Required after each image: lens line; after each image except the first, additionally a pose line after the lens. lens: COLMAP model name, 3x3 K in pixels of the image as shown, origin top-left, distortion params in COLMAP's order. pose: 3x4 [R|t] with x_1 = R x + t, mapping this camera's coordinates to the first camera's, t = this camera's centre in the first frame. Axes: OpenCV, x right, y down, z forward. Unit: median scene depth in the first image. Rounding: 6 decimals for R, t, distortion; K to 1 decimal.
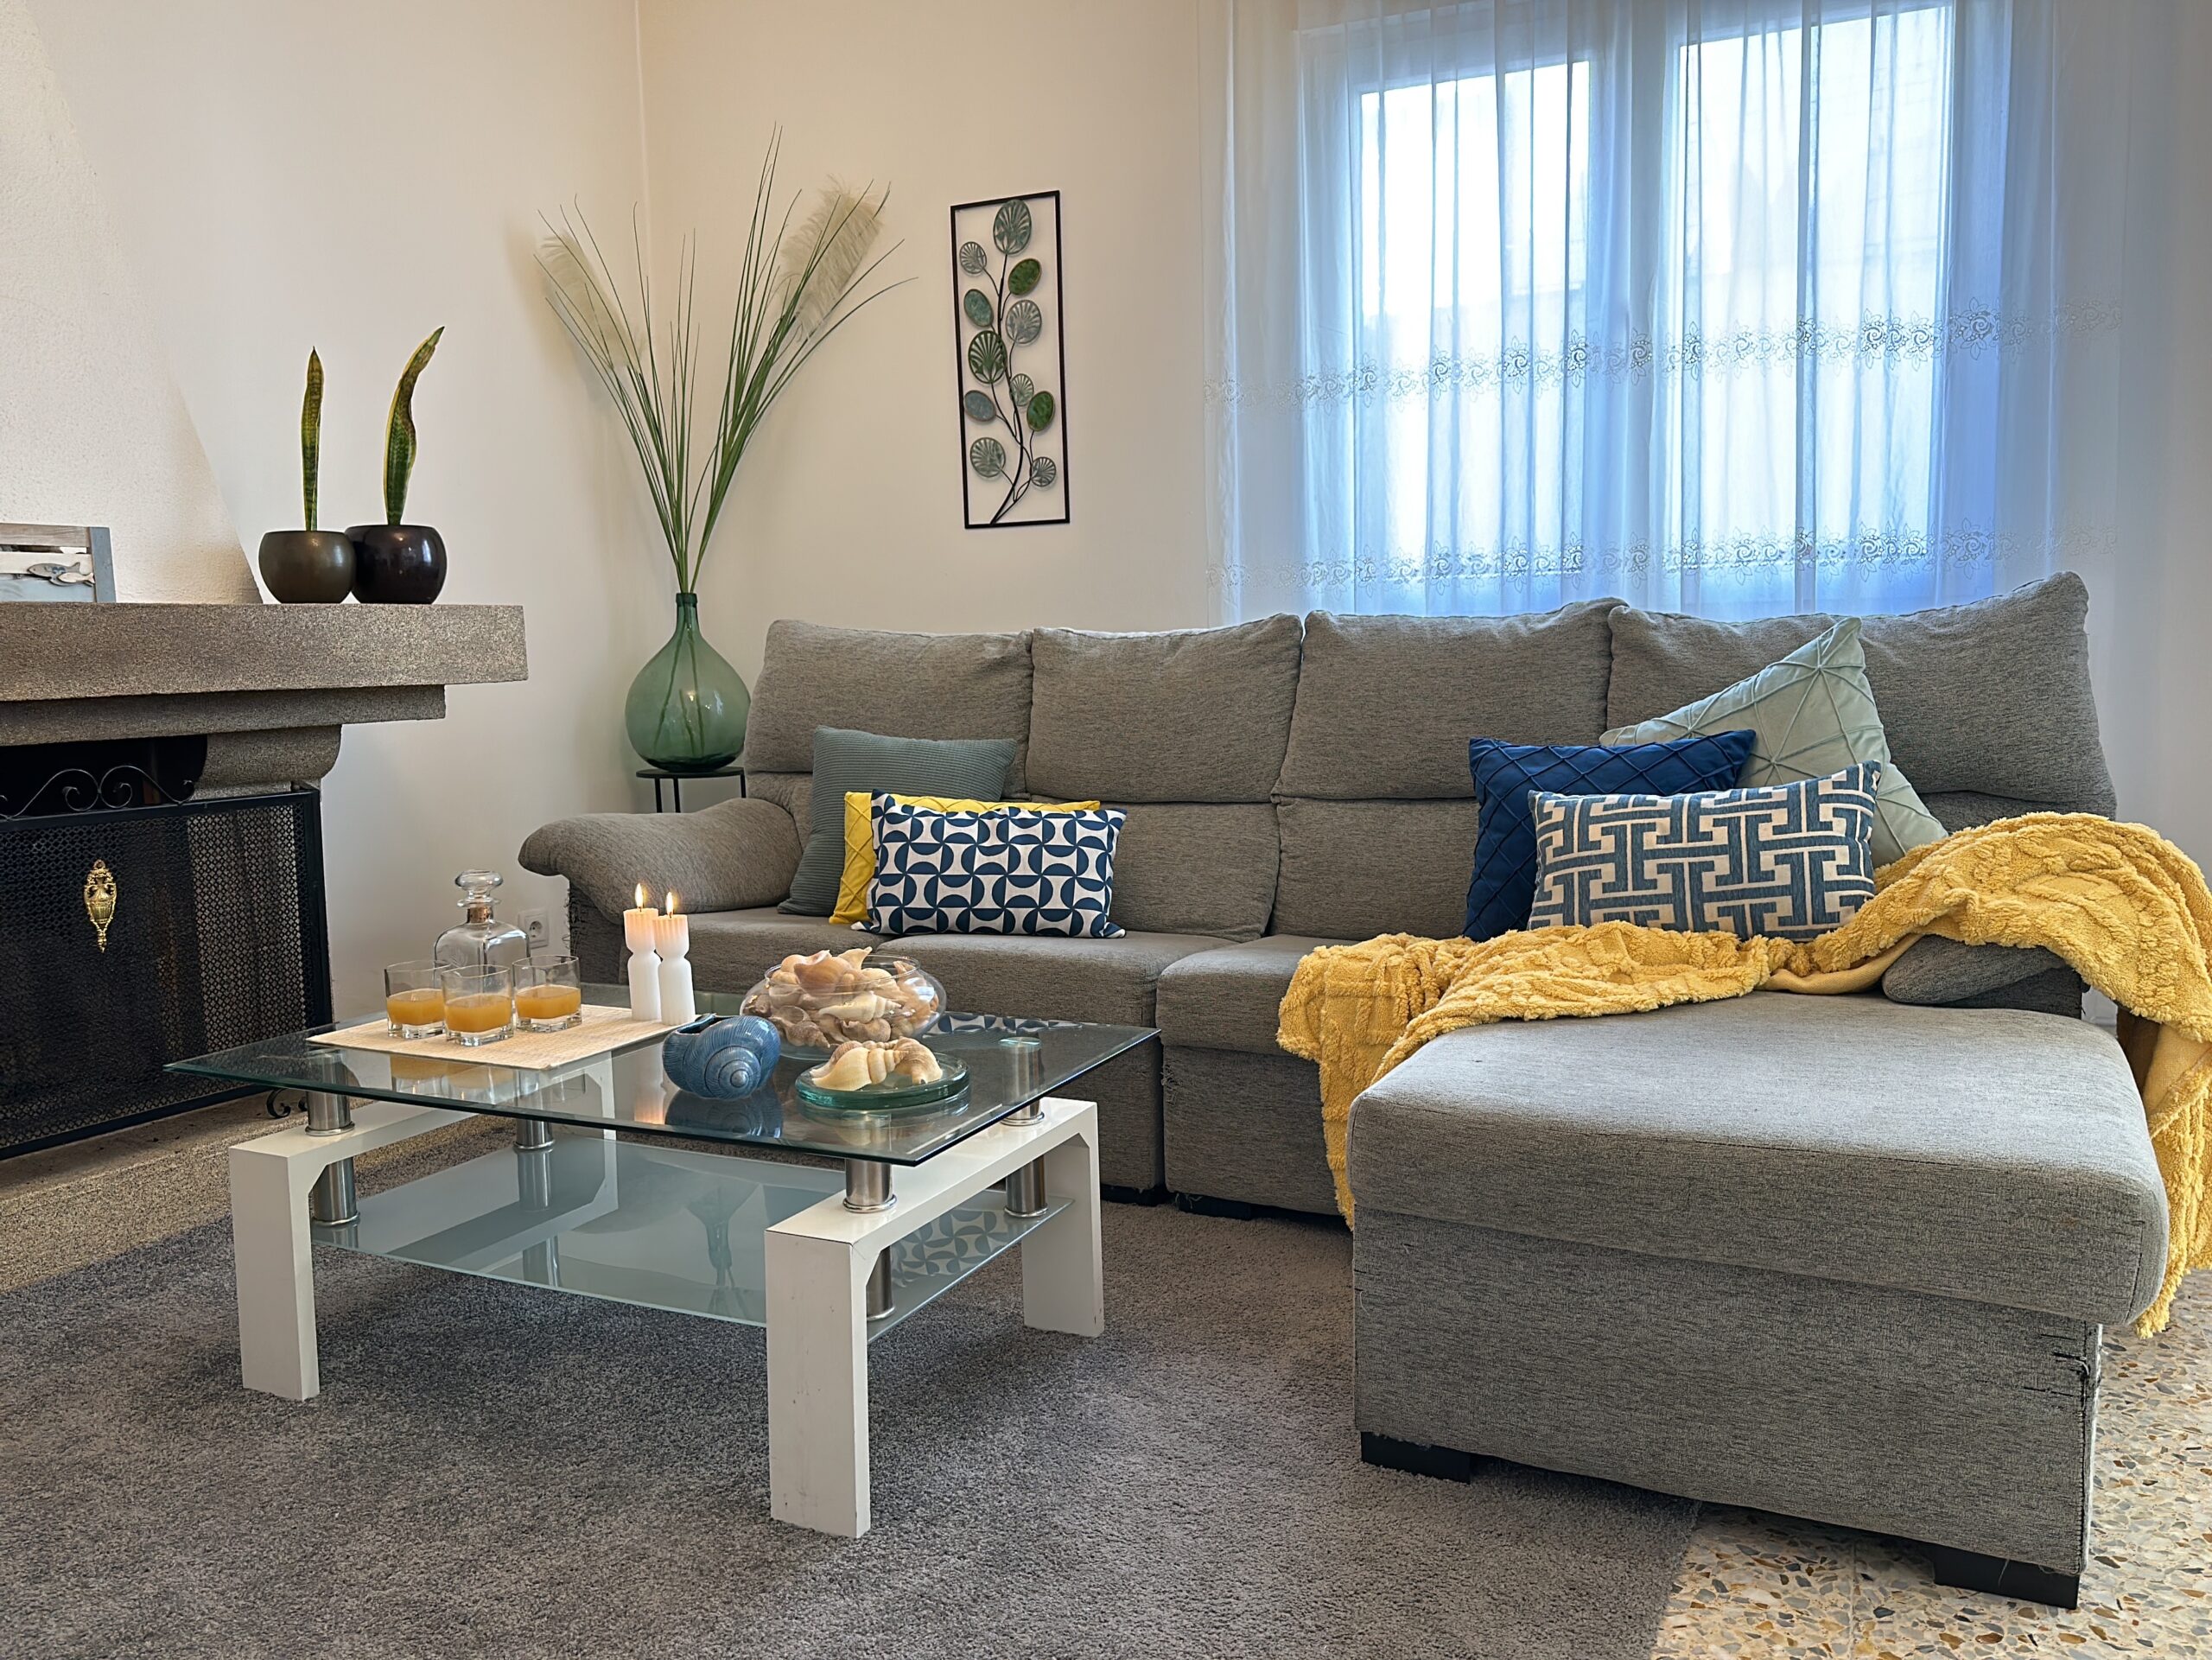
lens RADIAL K [[1715.0, 0, 1101.4], [0, 1715.0, 840.4], [0, 0, 1]] dist [0.159501, -0.271517]
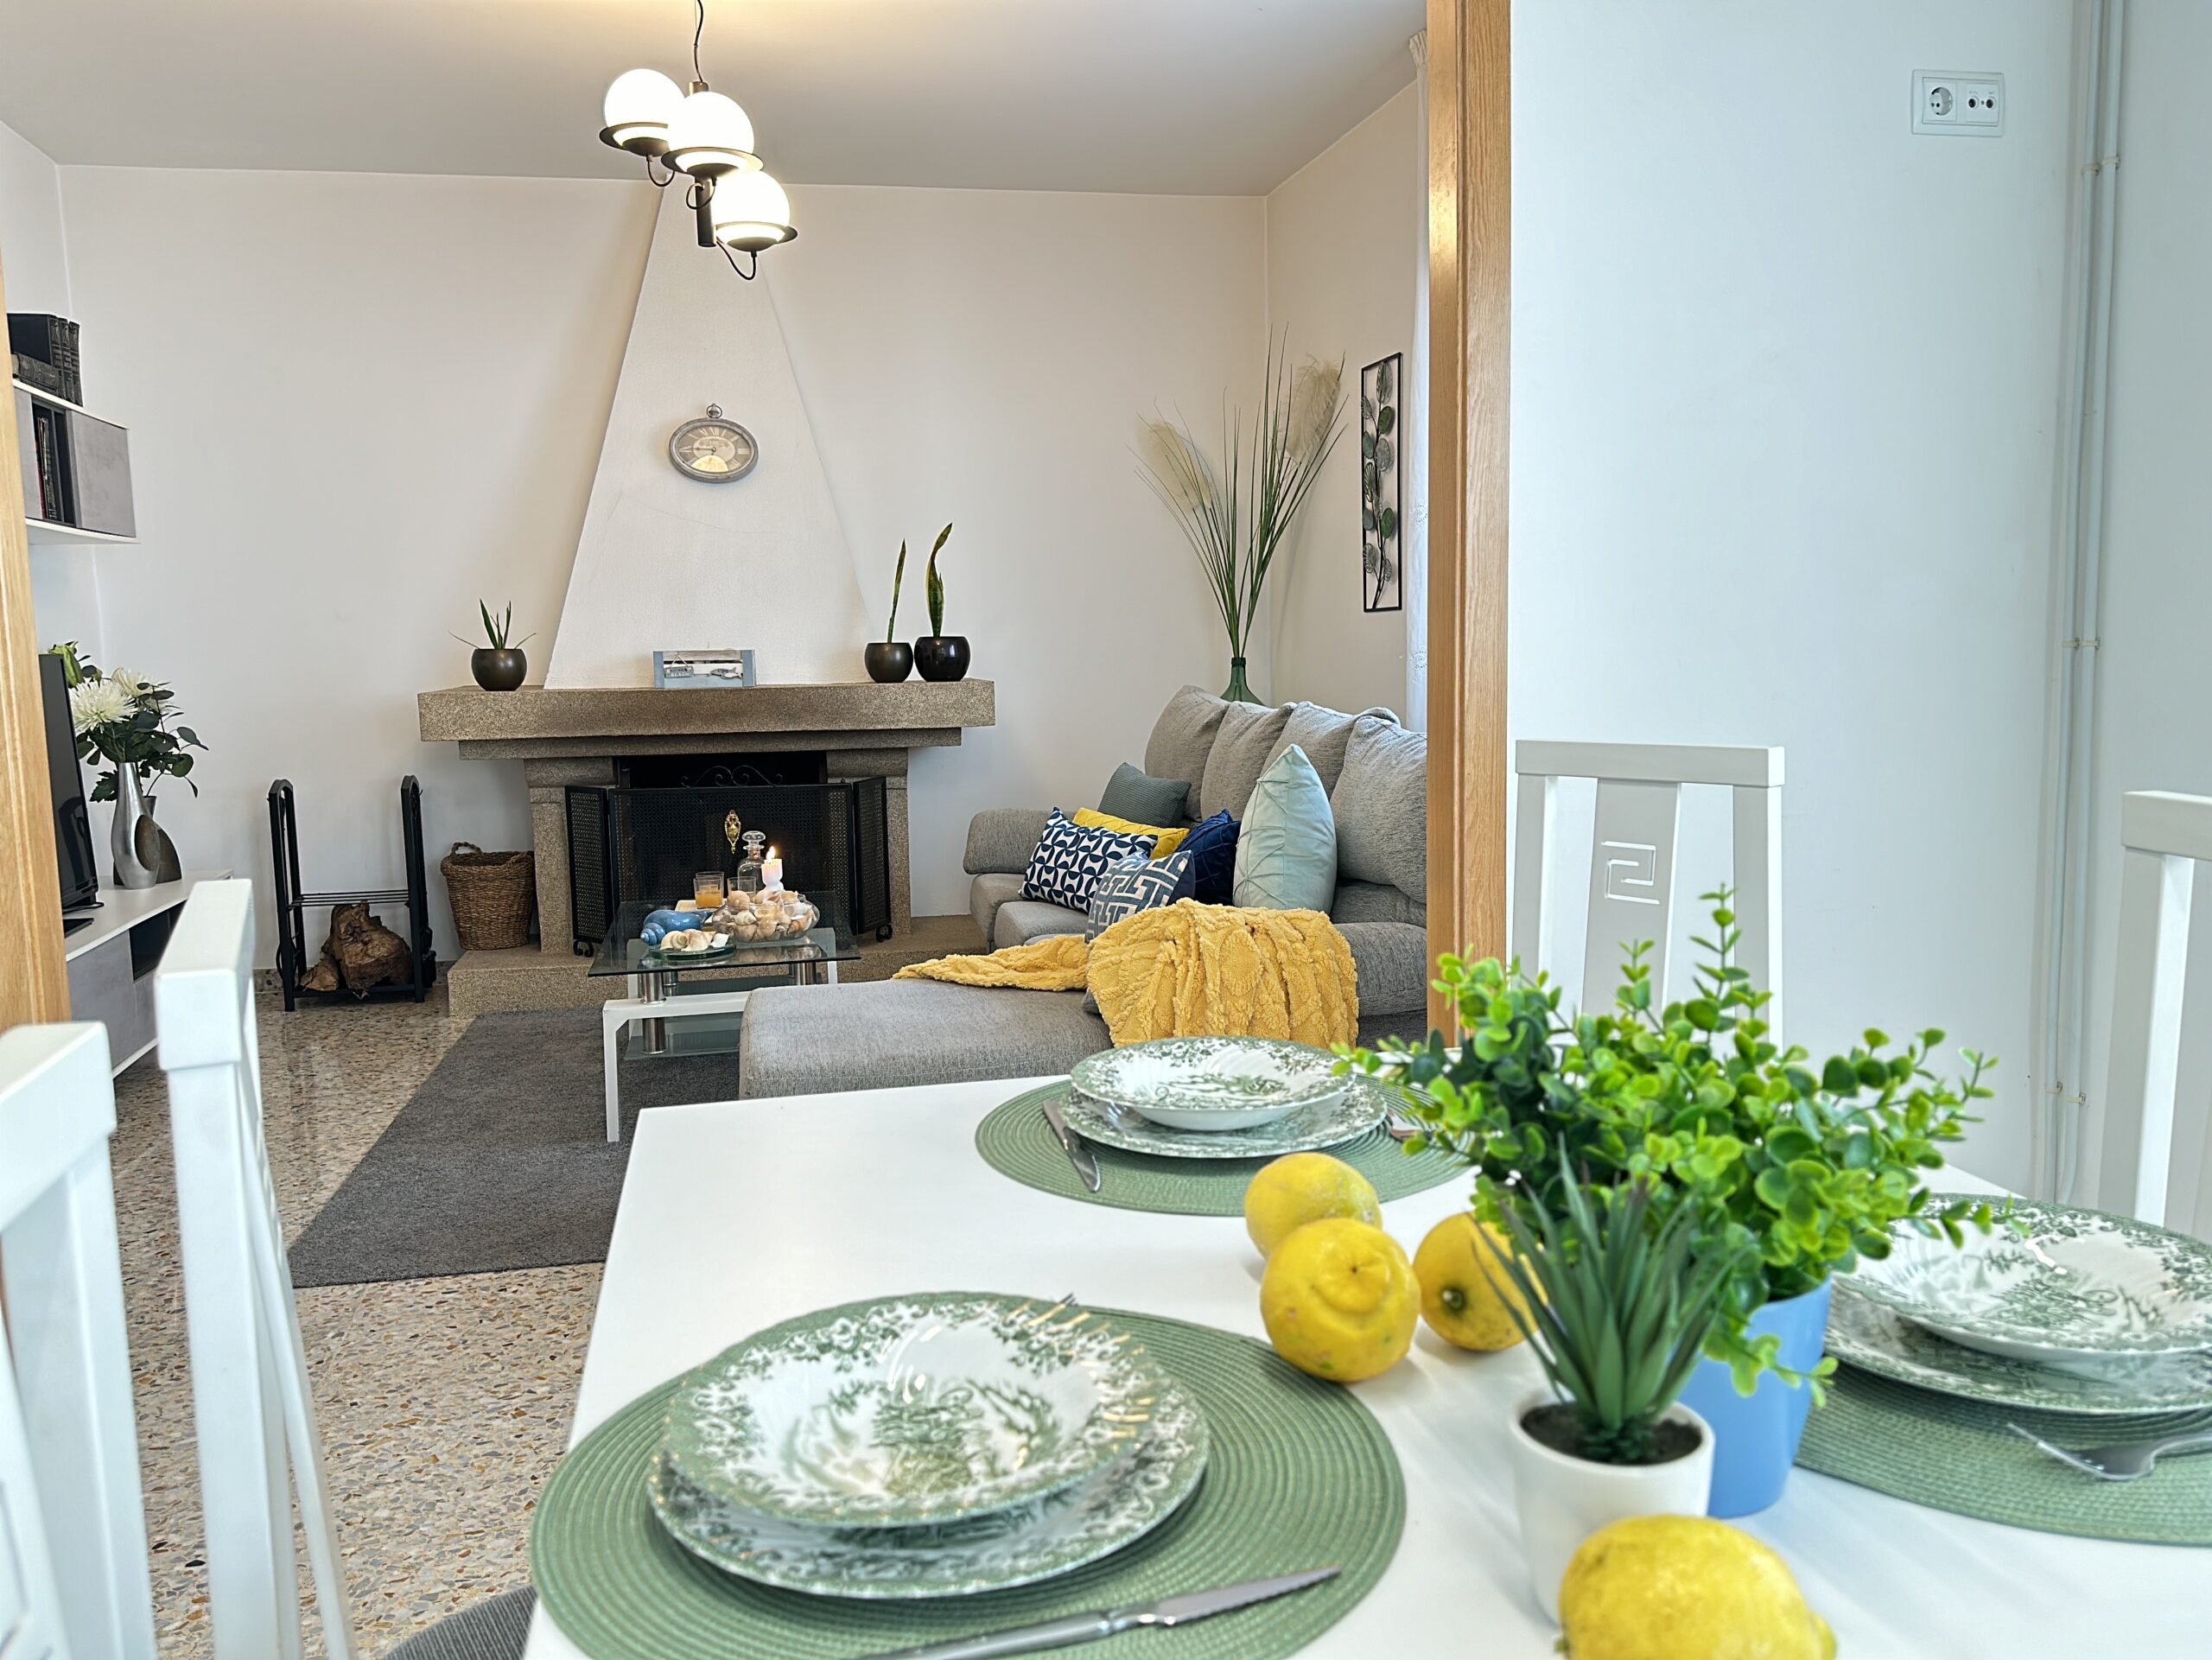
lens RADIAL K [[1715.0, 0, 1101.4], [0, 1715.0, 840.4], [0, 0, 1]] dist [0.159501, -0.271517]
pose [[0.621734, 0.099538, -0.776878, 1.111076], [-0.082400, 0.994700, 0.061502, -0.099506], [0.778882, 0.025777, 0.626640, 0.052530]]
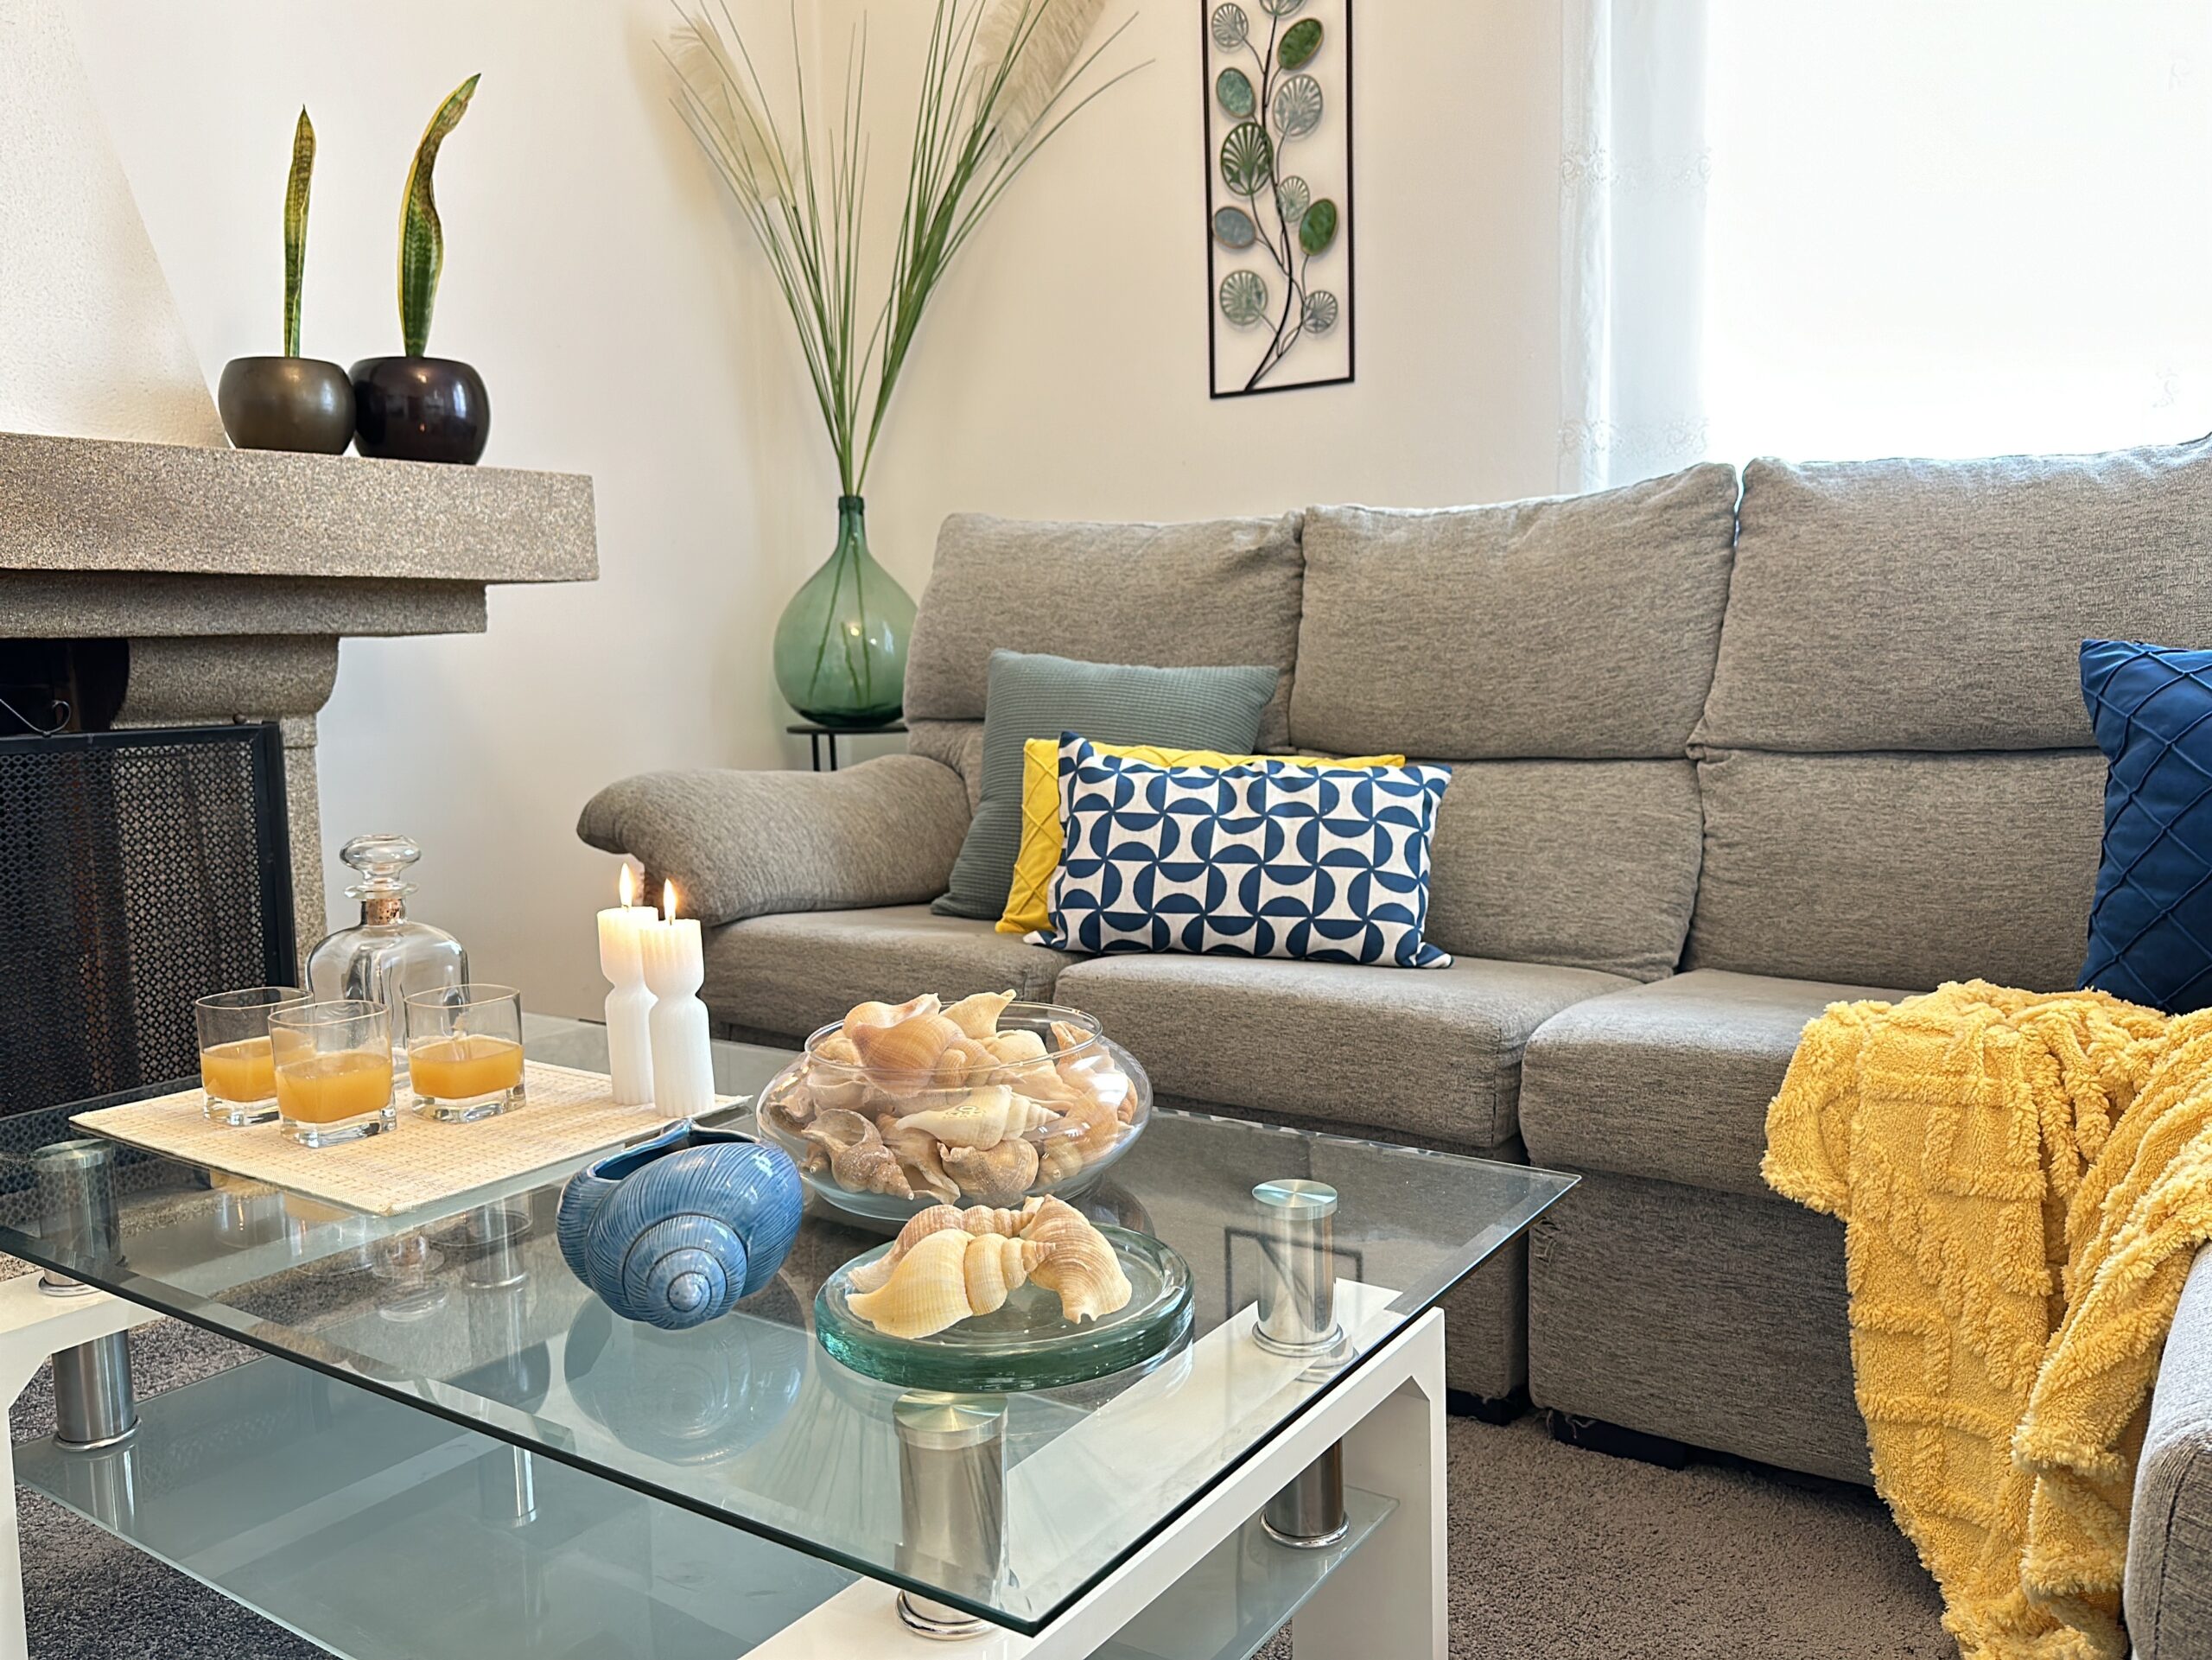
lens RADIAL K [[1715.0, 0, 1101.4], [0, 1715.0, 840.4], [0, 0, 1]] dist [0.159501, -0.271517]
pose [[0.990022, 0.016667, -0.139924, -0.024243], [-0.016337, 0.999860, 0.003502, 0.009597], [0.139963, -0.001181, 0.990156, 0.346173]]
